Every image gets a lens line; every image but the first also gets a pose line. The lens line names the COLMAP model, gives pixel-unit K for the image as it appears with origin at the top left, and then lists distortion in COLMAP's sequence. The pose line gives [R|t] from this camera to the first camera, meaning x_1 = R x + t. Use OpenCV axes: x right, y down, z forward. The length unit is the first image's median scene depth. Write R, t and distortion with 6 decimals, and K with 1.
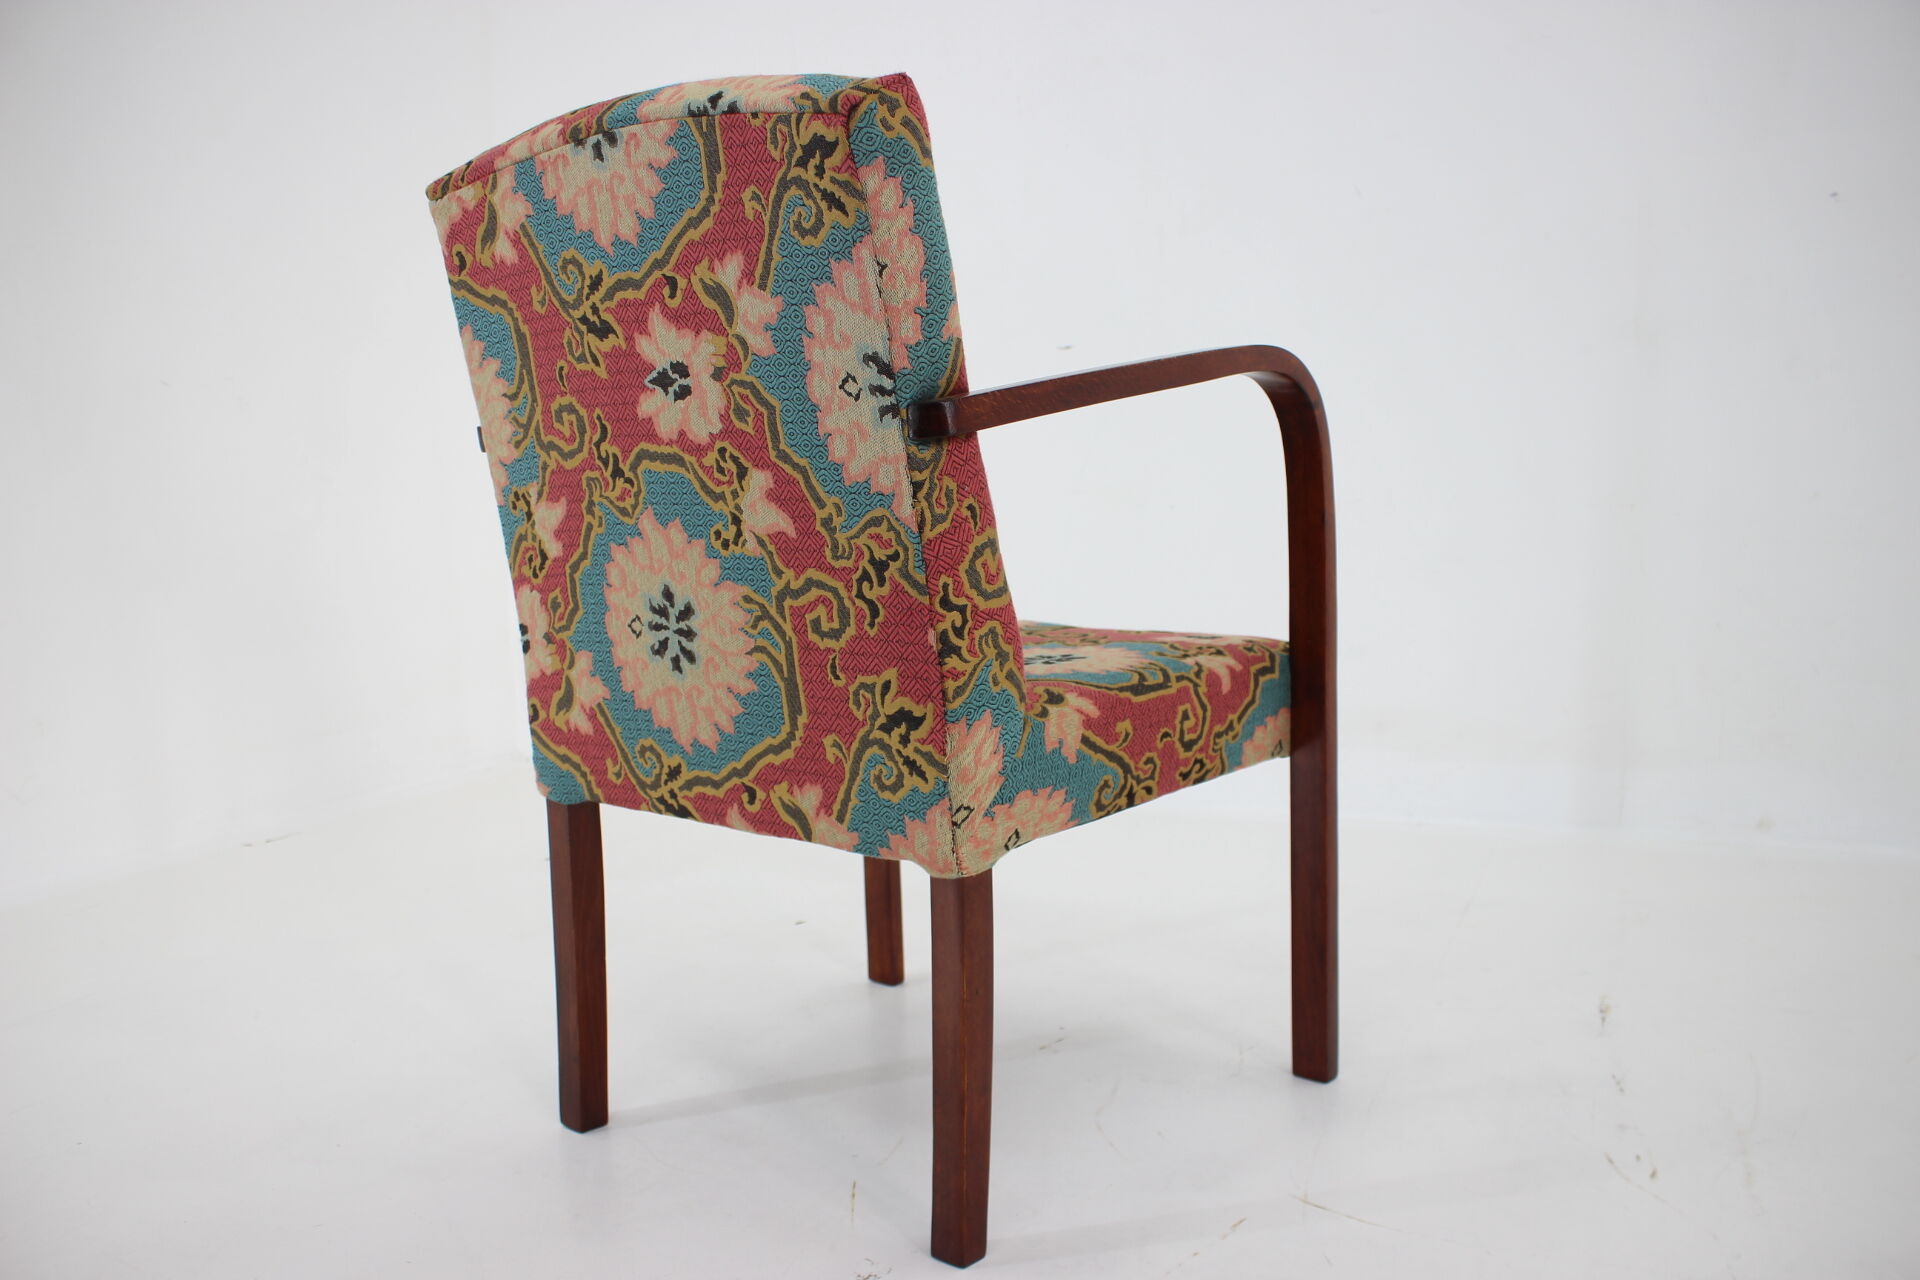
lens RADIAL K [[1610.4, 0, 960.0], [0, 1610.4, 640.0], [0, 0, 1]] dist [-0.154237, 0.125183]
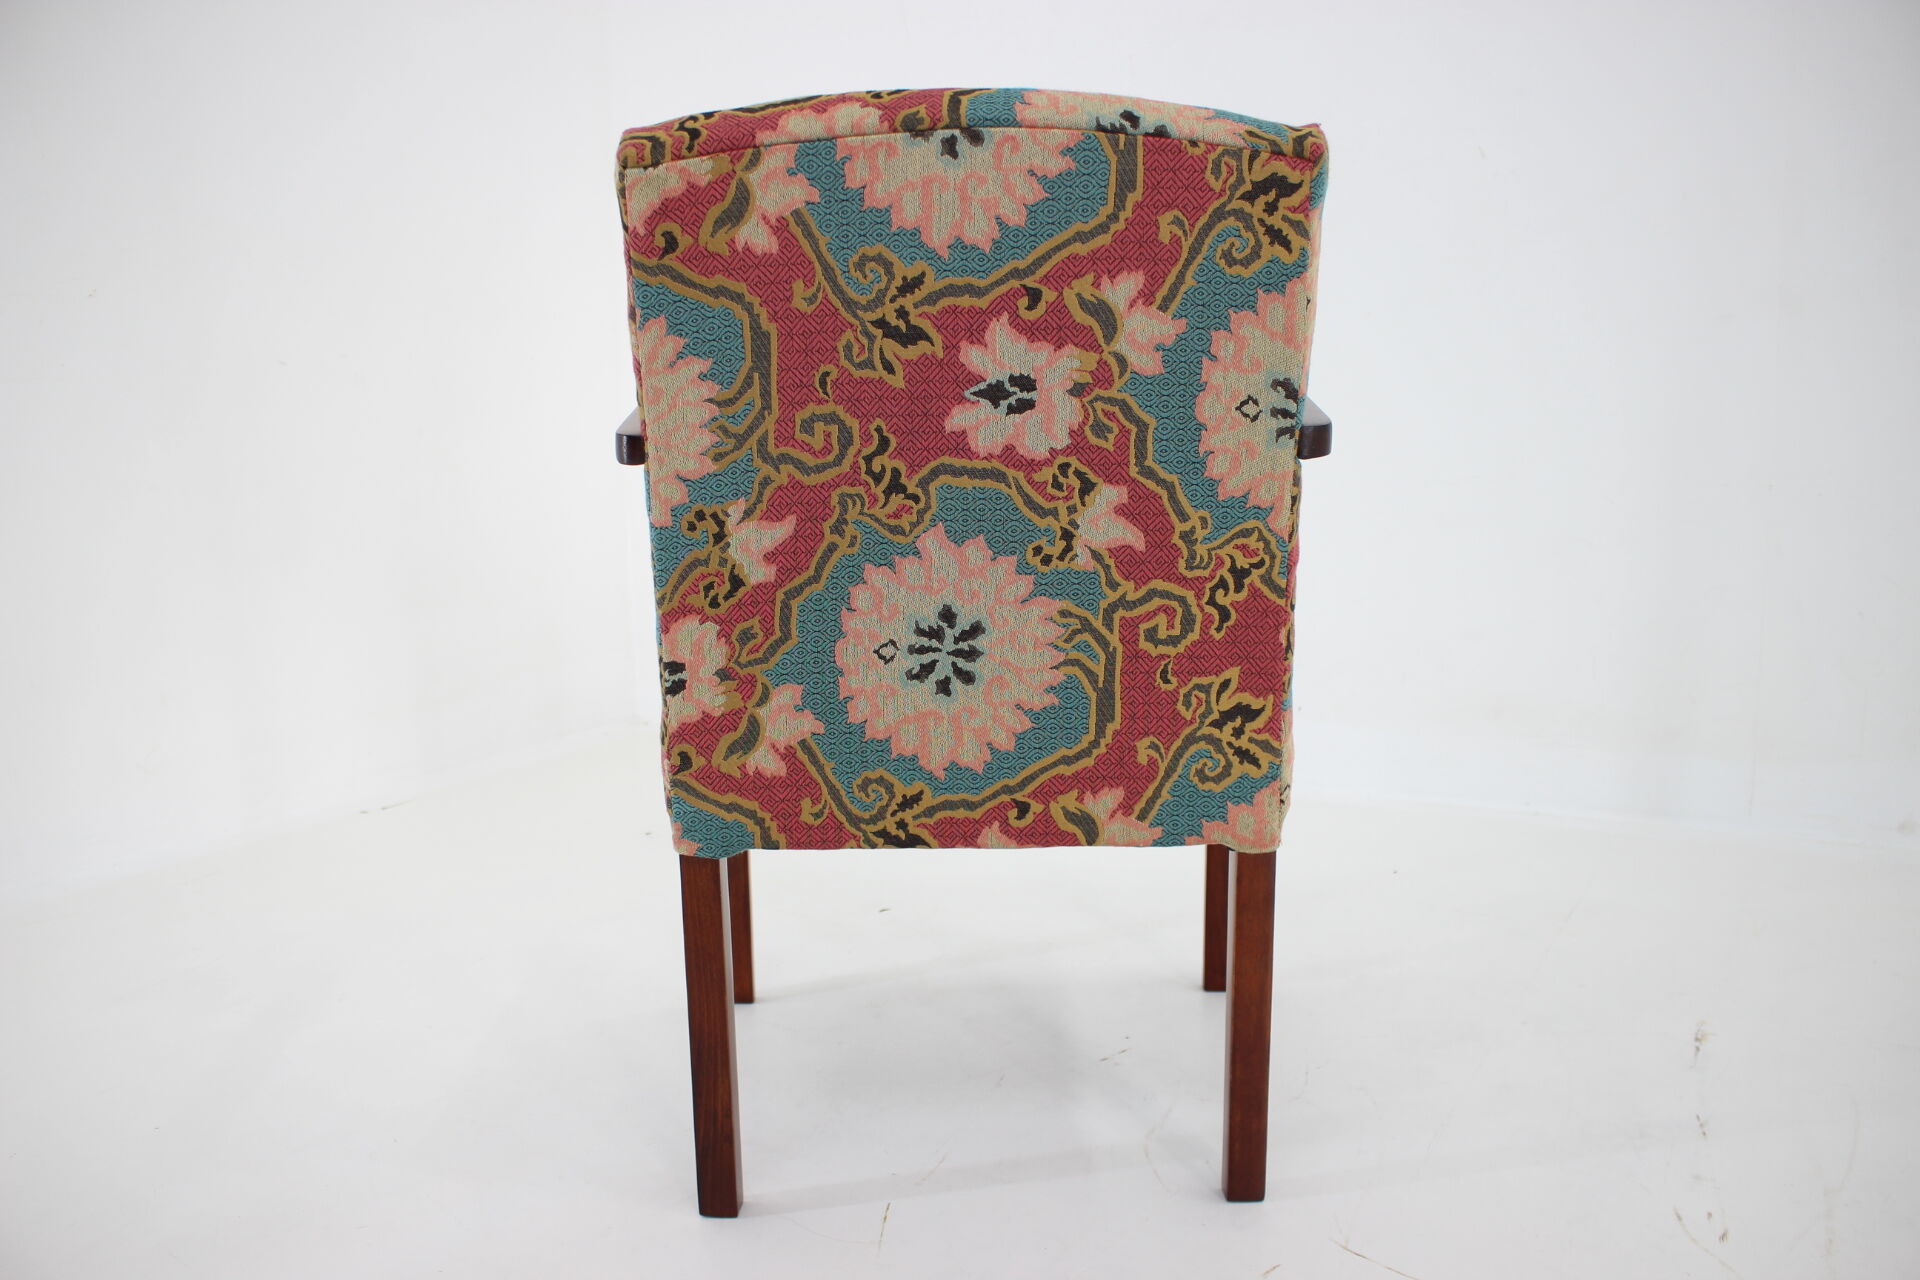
lens RADIAL K [[1610.4, 0, 960.0], [0, 1610.4, 640.0], [0, 0, 1]] dist [-0.154237, 0.125183]
pose [[0.789762, -0.083126, 0.607754, -0.776829], [0.069516, 0.996521, 0.045964, -0.058288], [-0.609461, 0.005948, 0.792794, 0.239042]]
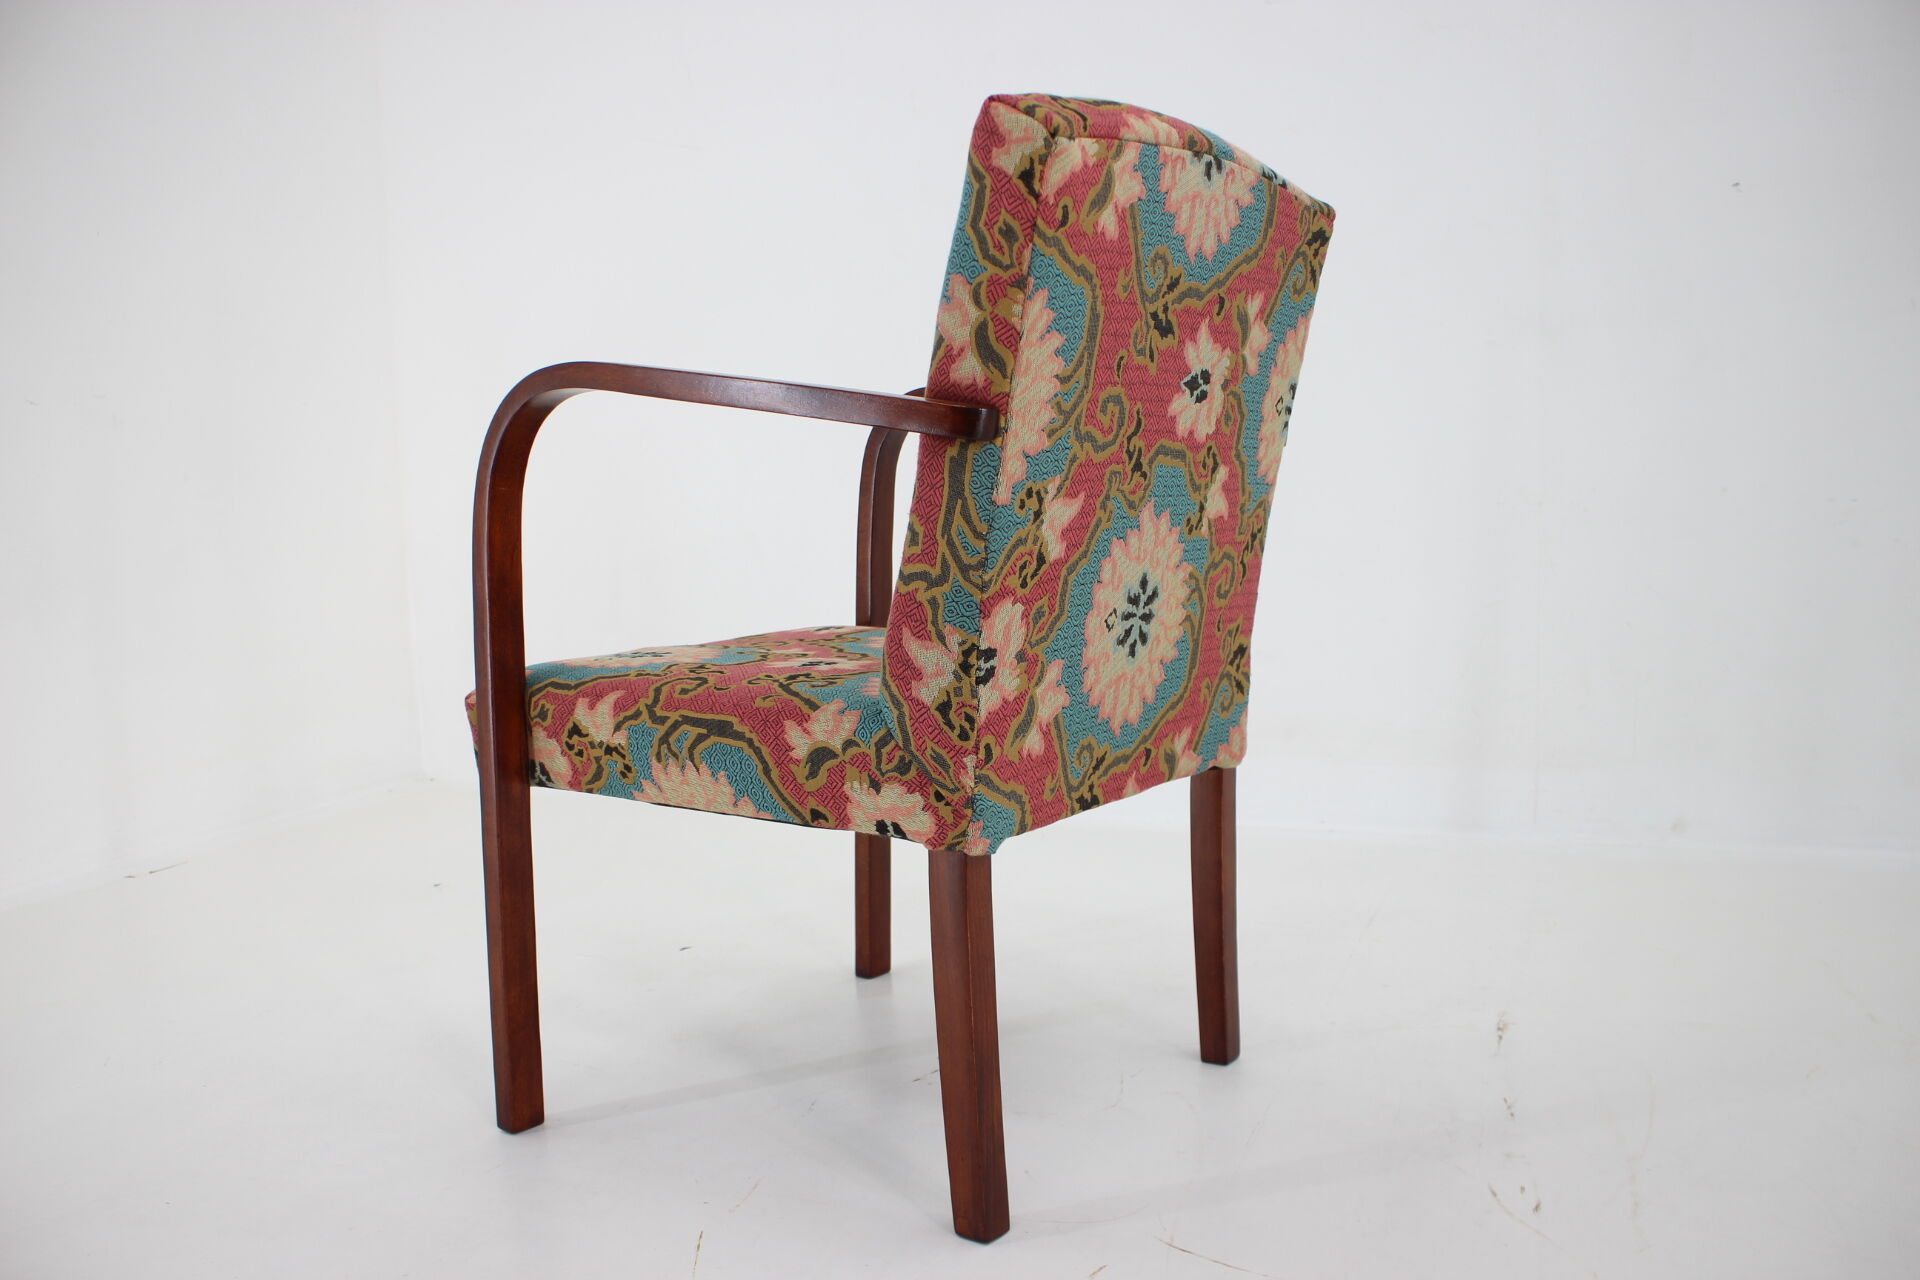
lens RADIAL K [[1610.4, 0, 960.0], [0, 1610.4, 640.0], [0, 0, 1]] dist [-0.154237, 0.125183]
pose [[-0.050599, -0.079100, 0.995582, -1.267179], [0.138810, 0.986626, 0.085444, -0.100693], [-0.989026, 0.142520, -0.038942, 1.191636]]
